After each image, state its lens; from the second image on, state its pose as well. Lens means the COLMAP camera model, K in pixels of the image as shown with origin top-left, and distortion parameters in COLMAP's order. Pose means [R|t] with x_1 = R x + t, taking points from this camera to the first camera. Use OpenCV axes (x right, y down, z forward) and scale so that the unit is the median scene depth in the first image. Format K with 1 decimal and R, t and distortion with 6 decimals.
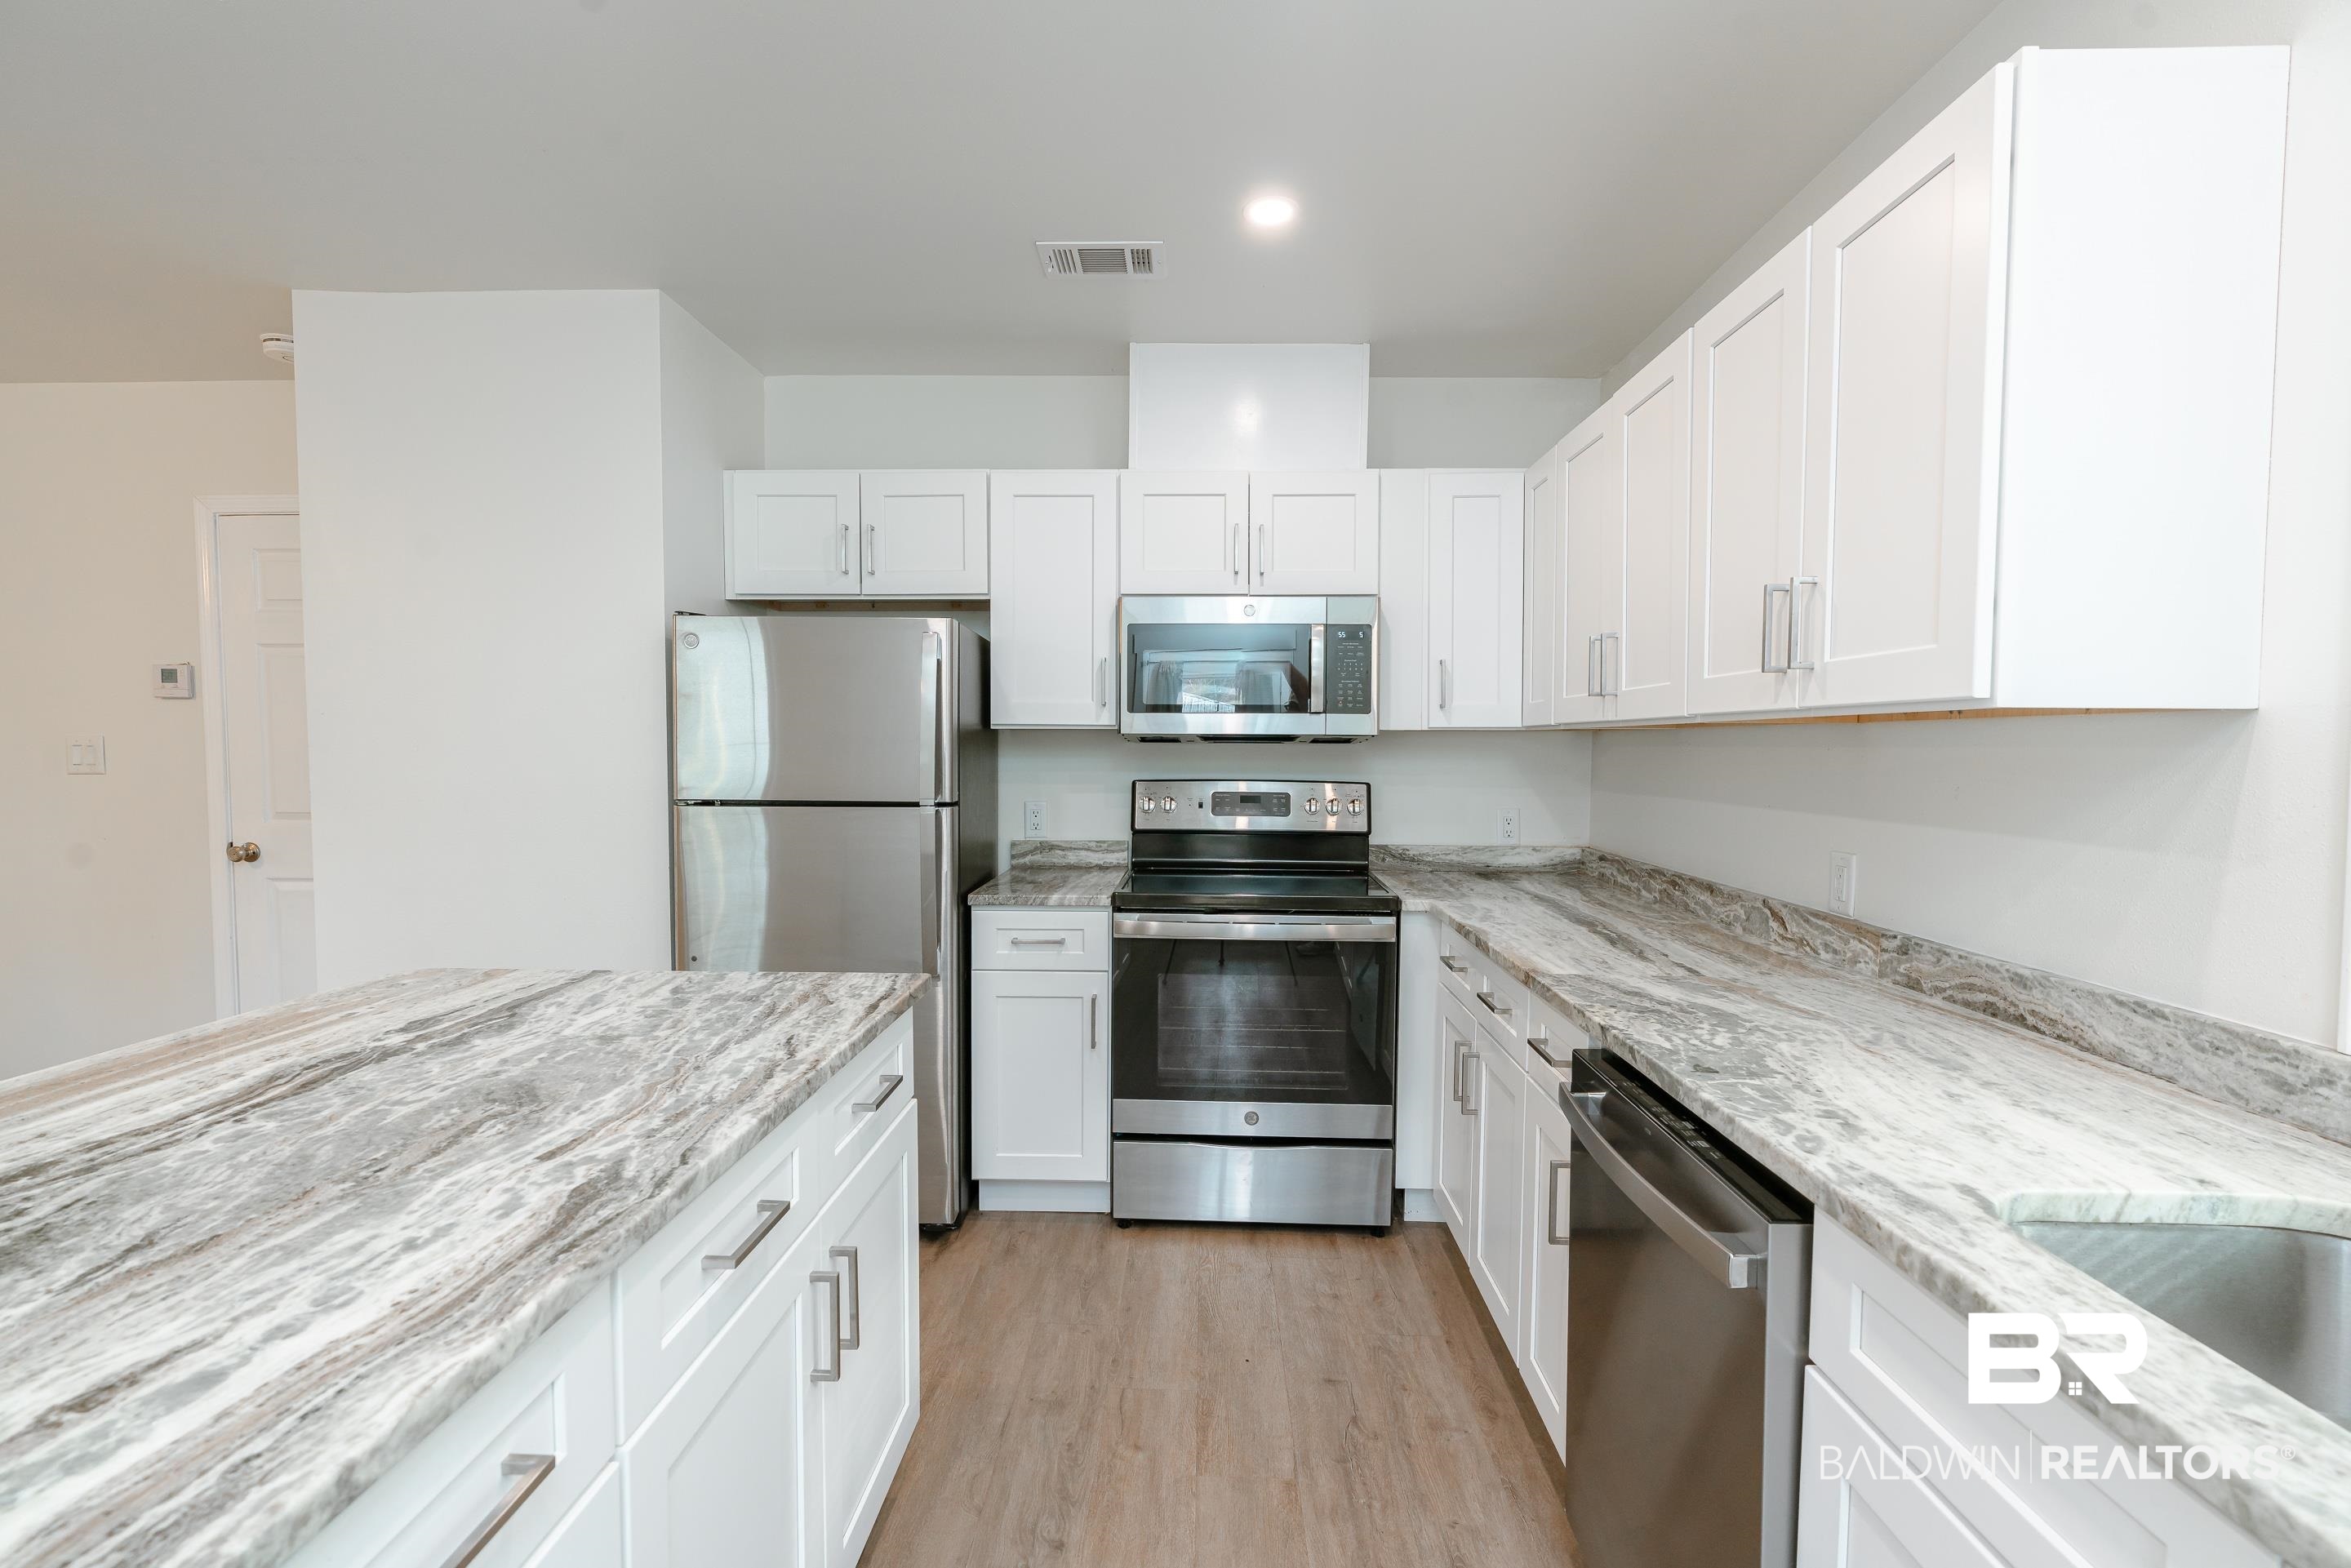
lens RADIAL K [[1043.2, 0, 1181.5], [0, 1043.2, 786.9], [0, 0, 1]] dist [-0.011815, 0.004981]
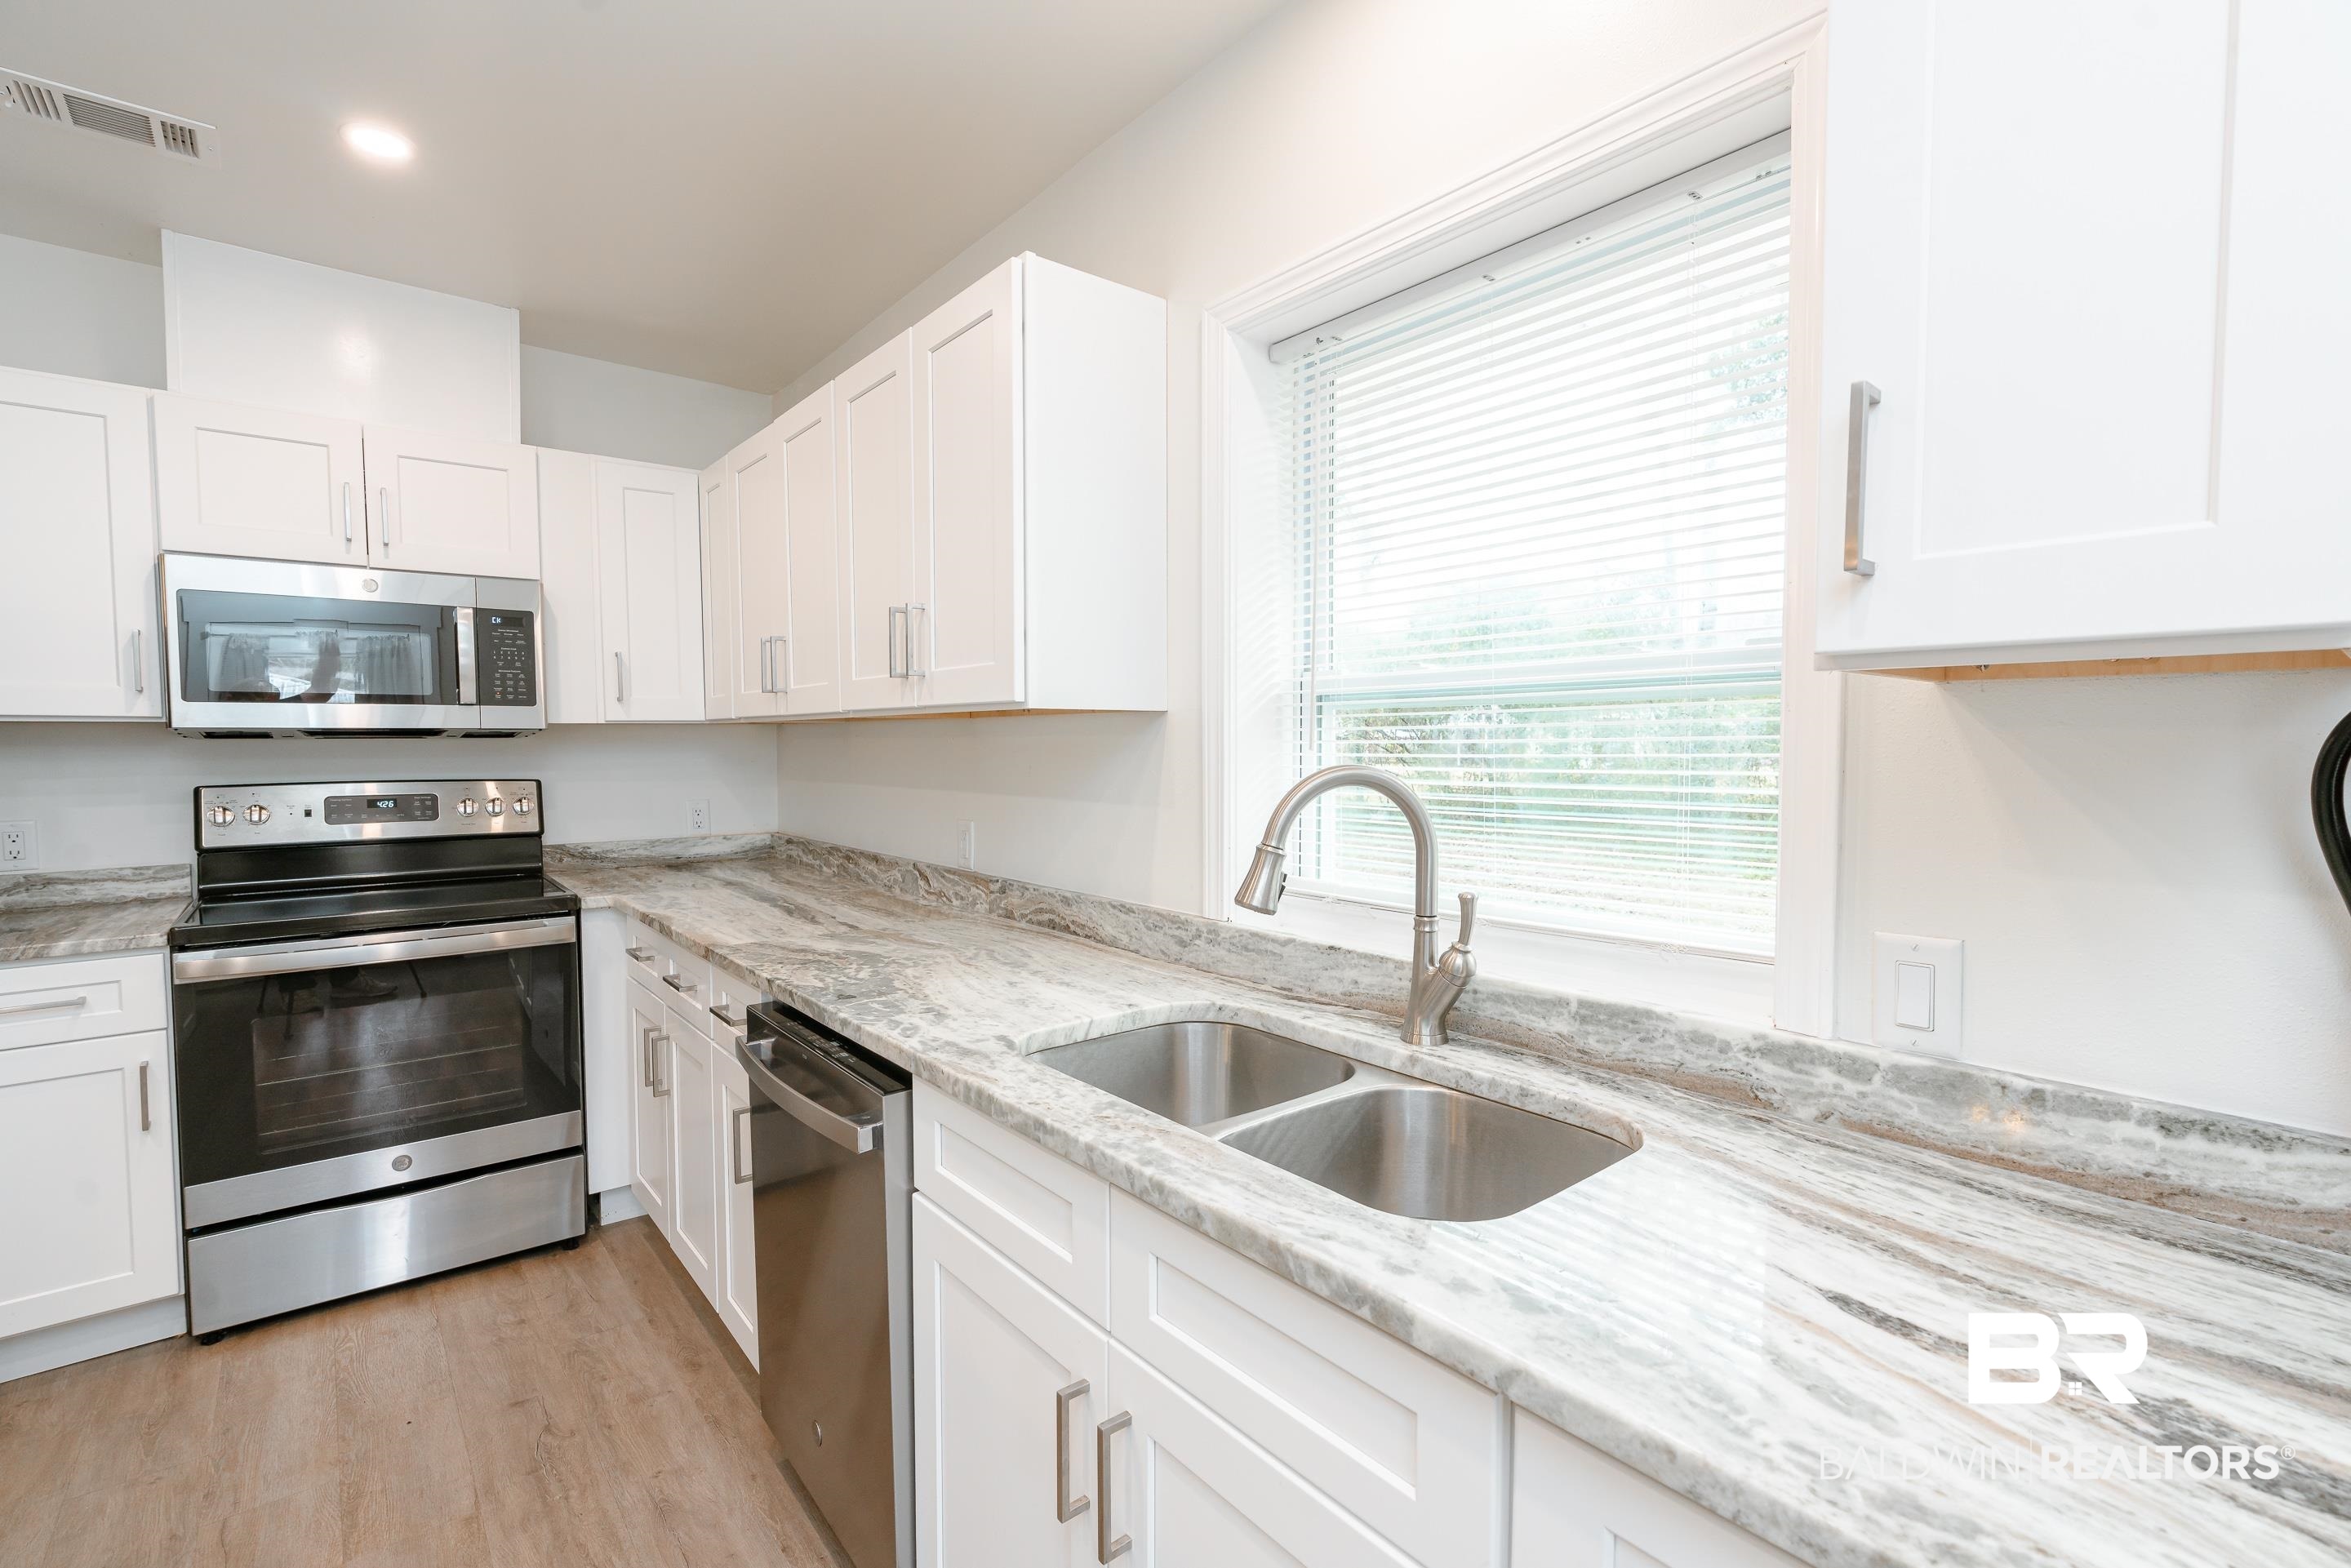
lens RADIAL K [[1037.5, 0, 1182.6], [0, 1037.5, 786.7], [0, 0, 1]] dist [-0.017409, 0.006372]
pose [[0.747693, -0.038563, 0.662924, -0.003352], [0.033845, 0.999228, 0.019953, 0.004341], [-0.663182, 0.007518, 0.748421, -0.092480]]
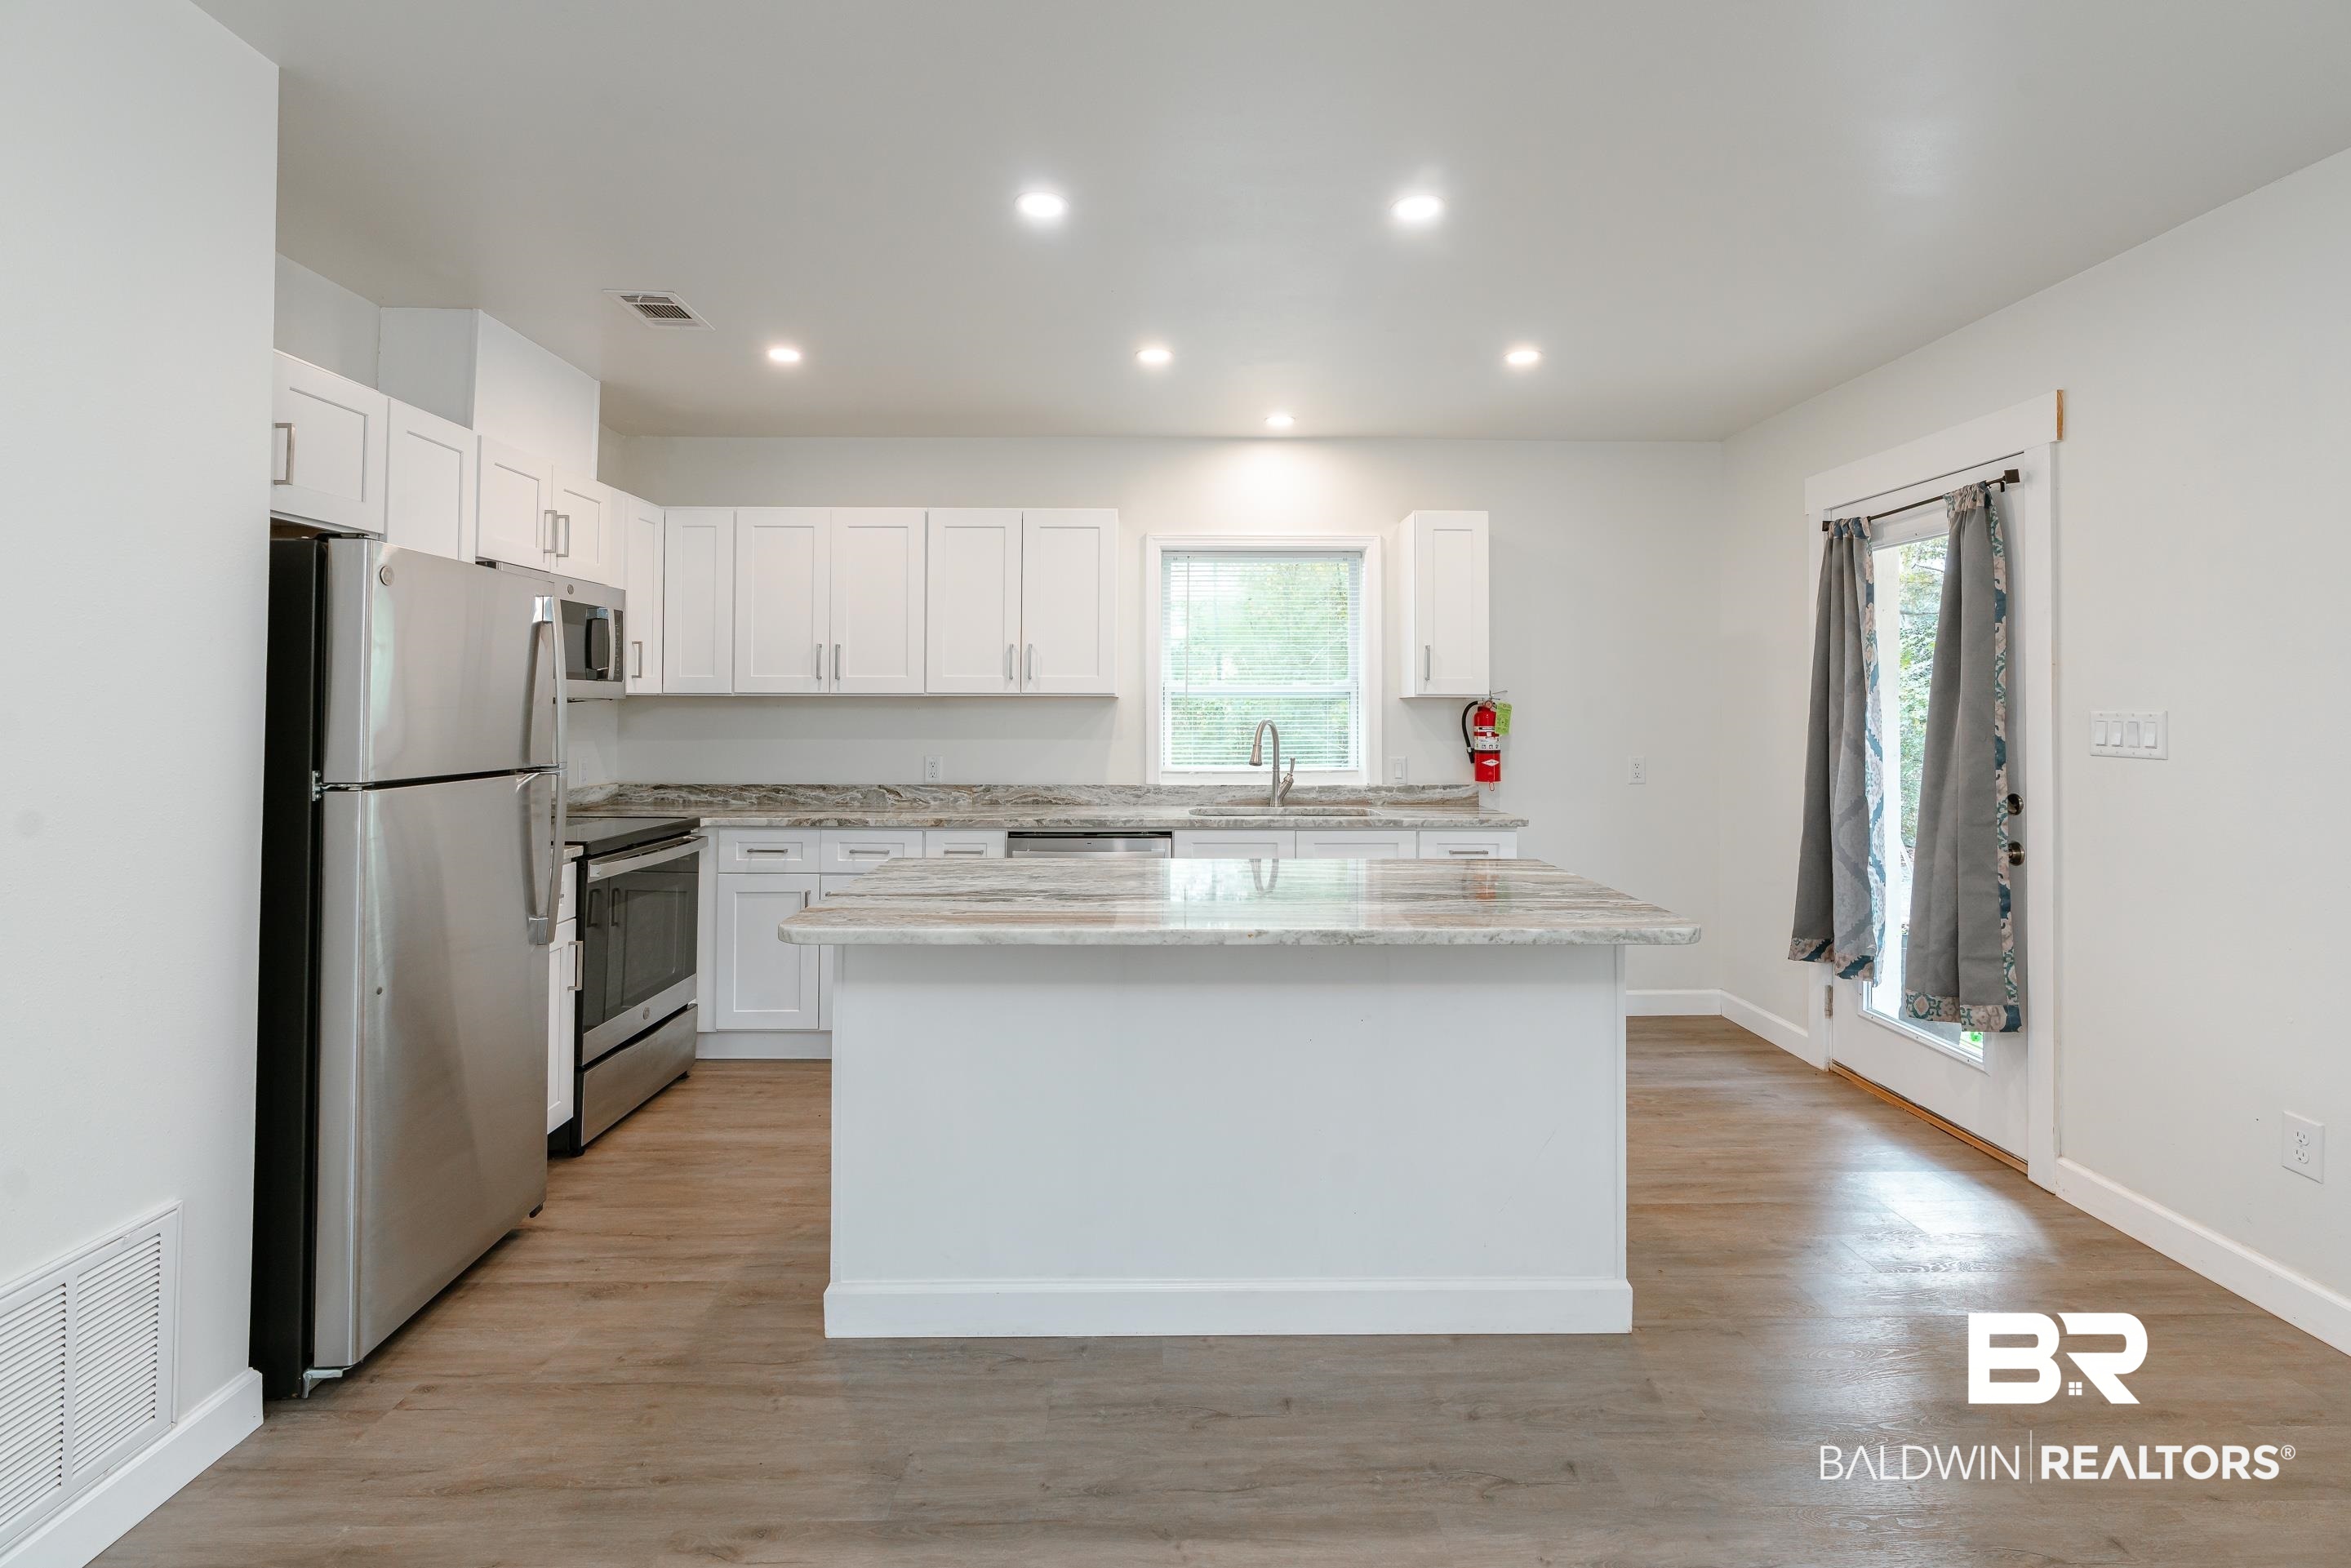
lens RADIAL K [[1085.3, 0, 1163.6], [0, 1085.3, 693.8], [0, 0, 1]] dist [-0.005071, 0.000326]
pose [[-0.038877, 0.009346, 0.999200, -1.224729], [0.037512, 0.999265, -0.007887, -0.023068], [-0.998540, 0.037176, -0.039199, 0.434212]]
